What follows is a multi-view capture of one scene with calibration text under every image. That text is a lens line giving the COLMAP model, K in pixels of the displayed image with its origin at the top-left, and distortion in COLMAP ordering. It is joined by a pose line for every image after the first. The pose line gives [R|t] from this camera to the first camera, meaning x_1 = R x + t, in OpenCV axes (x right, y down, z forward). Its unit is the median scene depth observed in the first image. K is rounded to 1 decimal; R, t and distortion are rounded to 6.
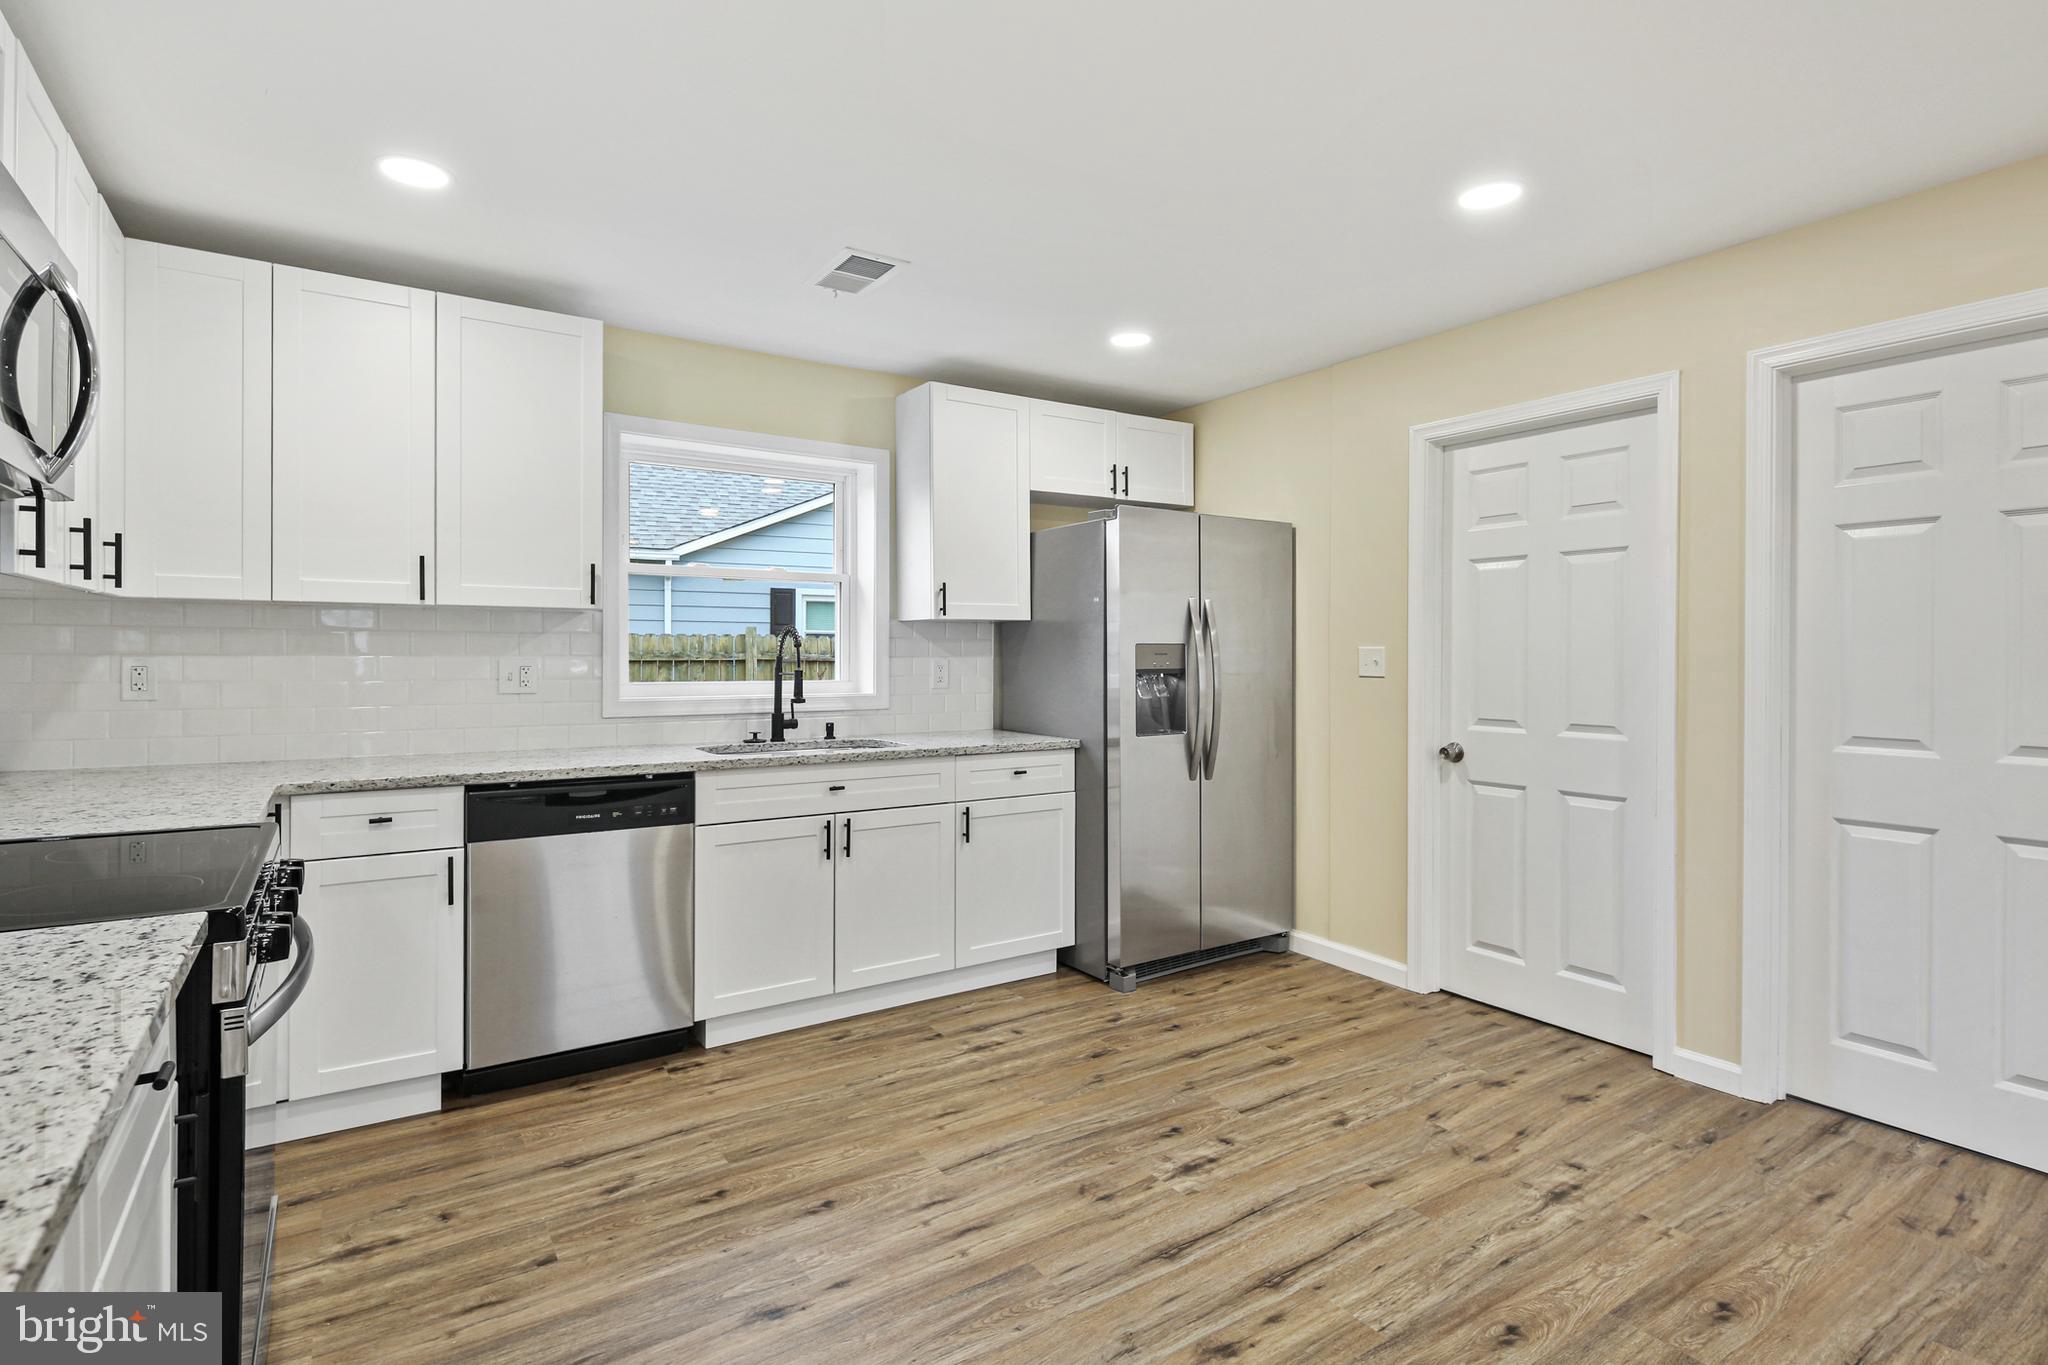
lens RADIAL K [[992.7, 0, 1024.8], [0, 992.7, 661.9], [0, 0, 1]] dist [0.005177, -0.004798]
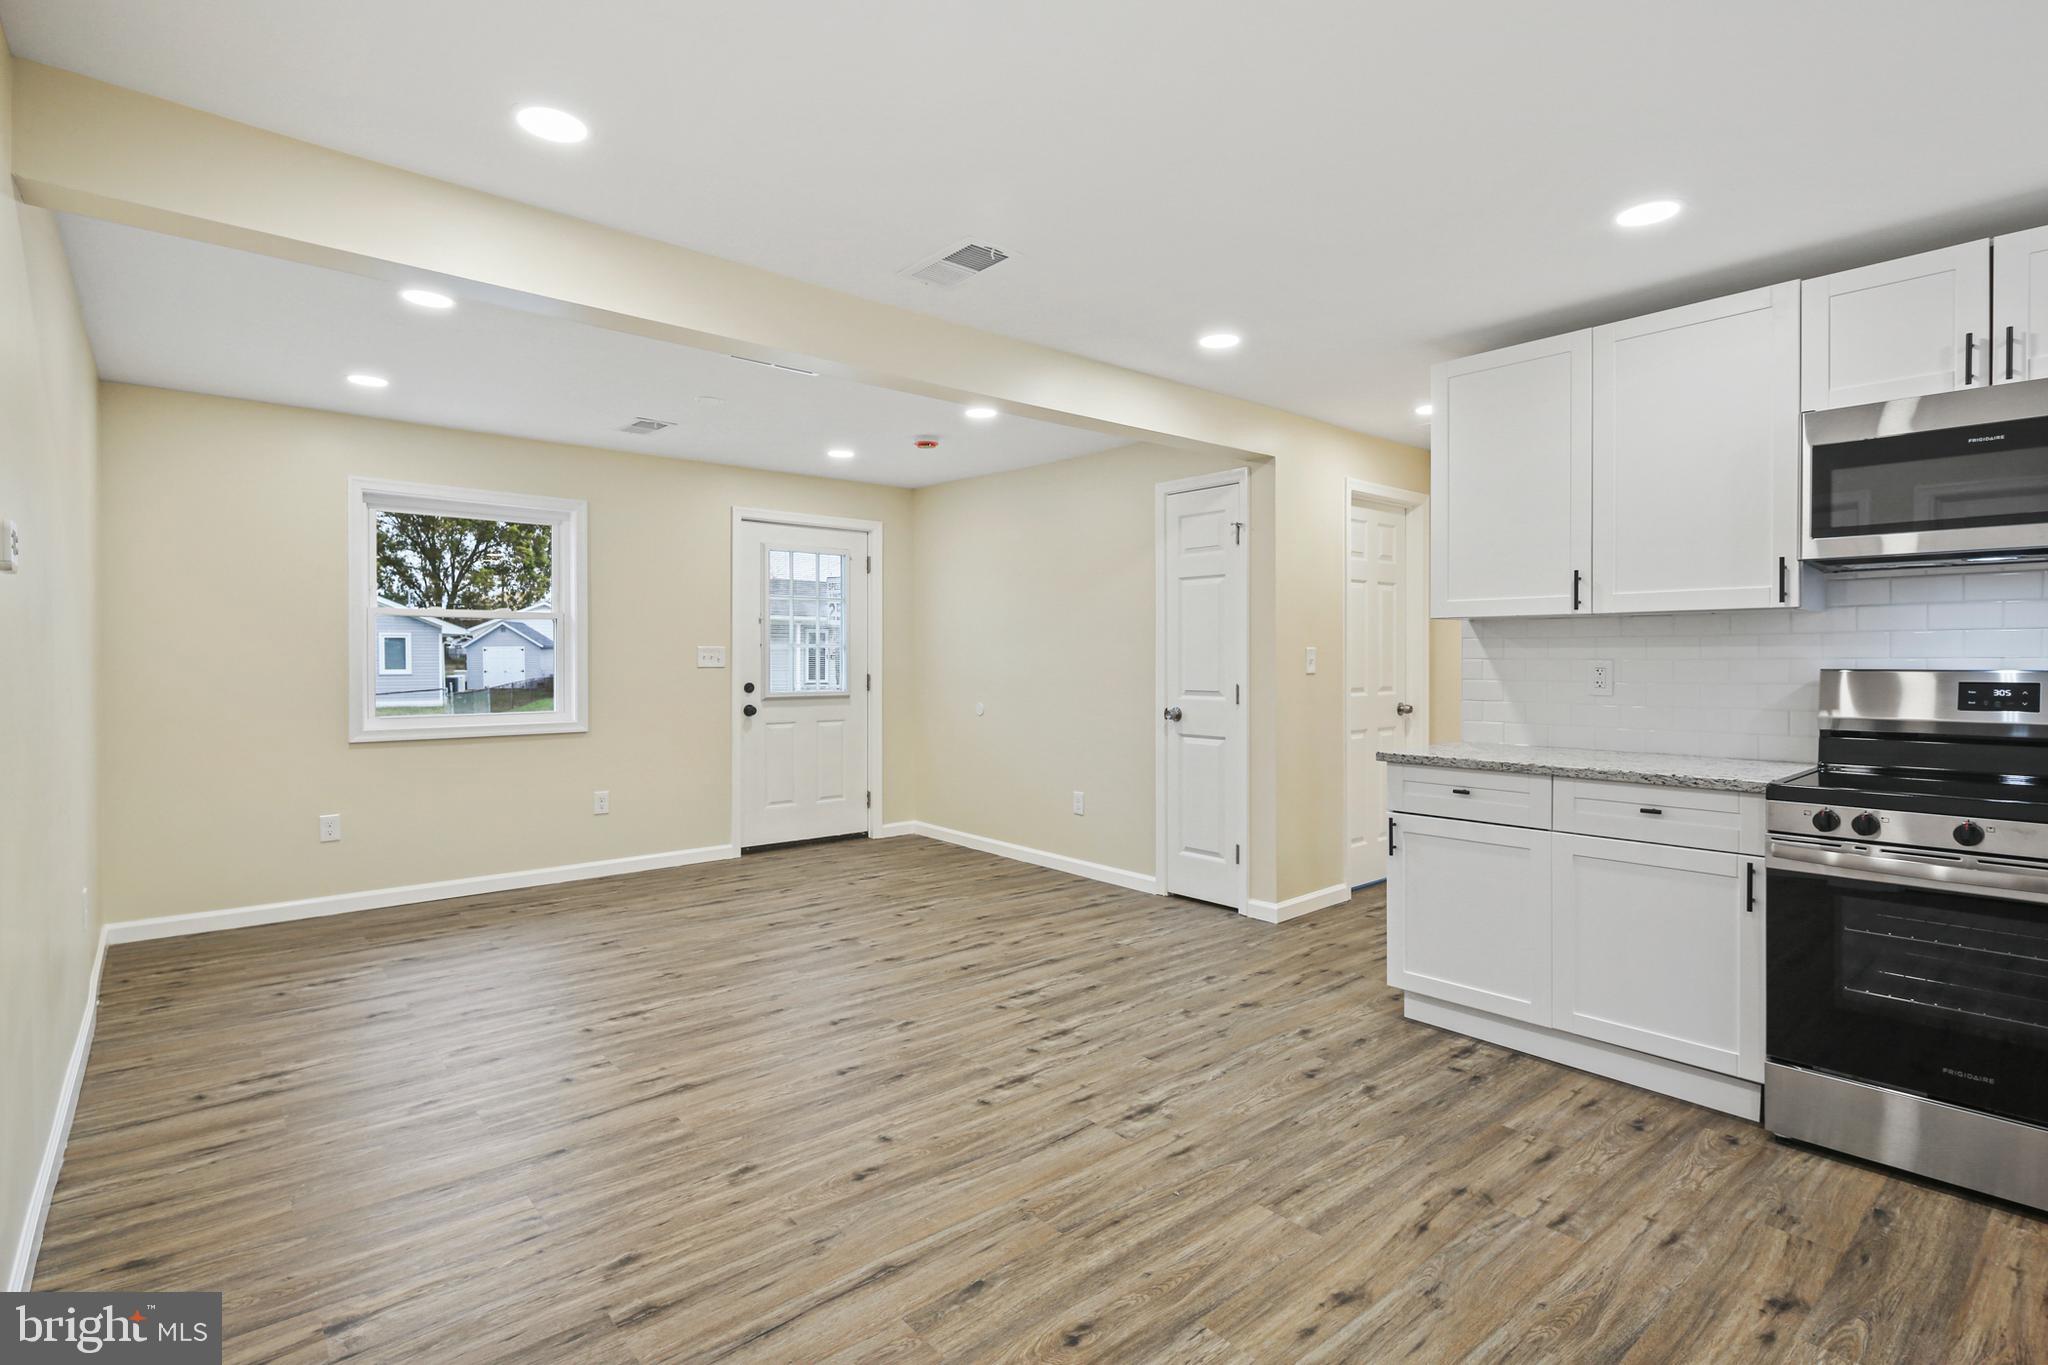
lens RADIAL K [[992.7, 0, 1020.3], [0, 992.7, 667.1], [0, 0, 1]] dist [0.005177, -0.004798]
pose [[-0.993161, -0.003450, -0.116702, 0.423394], [-0.005172, 0.999882, 0.014457, -0.004991], [0.116638, 0.014962, -0.993062, 1.258919]]
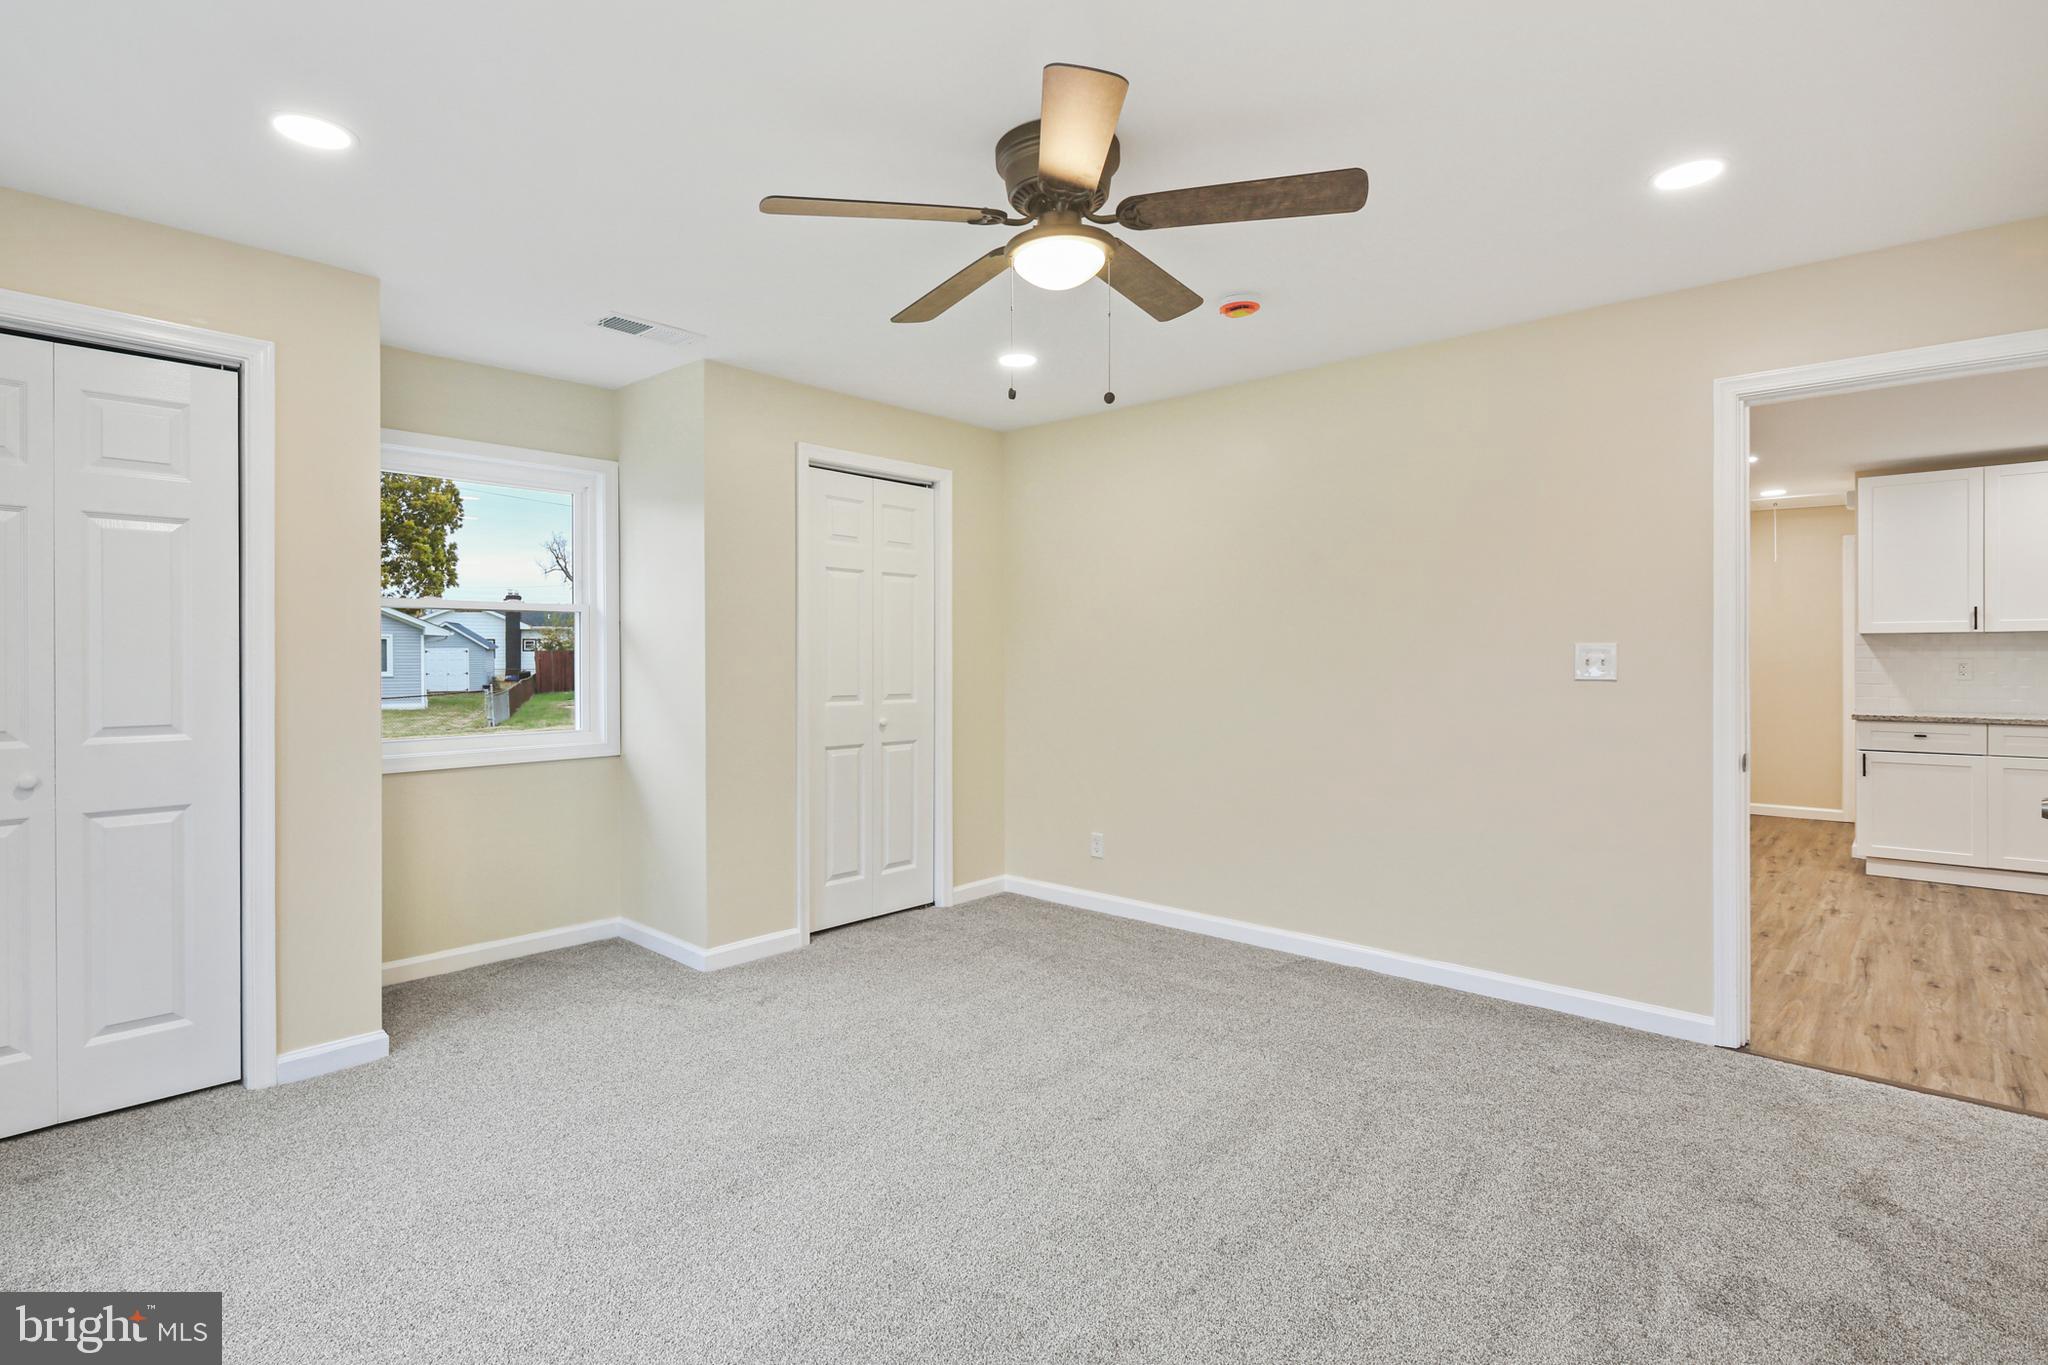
lens RADIAL K [[992.7, 0, 1014.3], [0, 992.7, 669.7], [0, 0, 1]] dist [0.005177, -0.004798]
pose [[-0.968929, -0.001990, -0.247332, 1.970768], [-0.005678, 0.999883, 0.014197, 0.004448], [0.247275, 0.015160, -0.968827, 1.629278]]
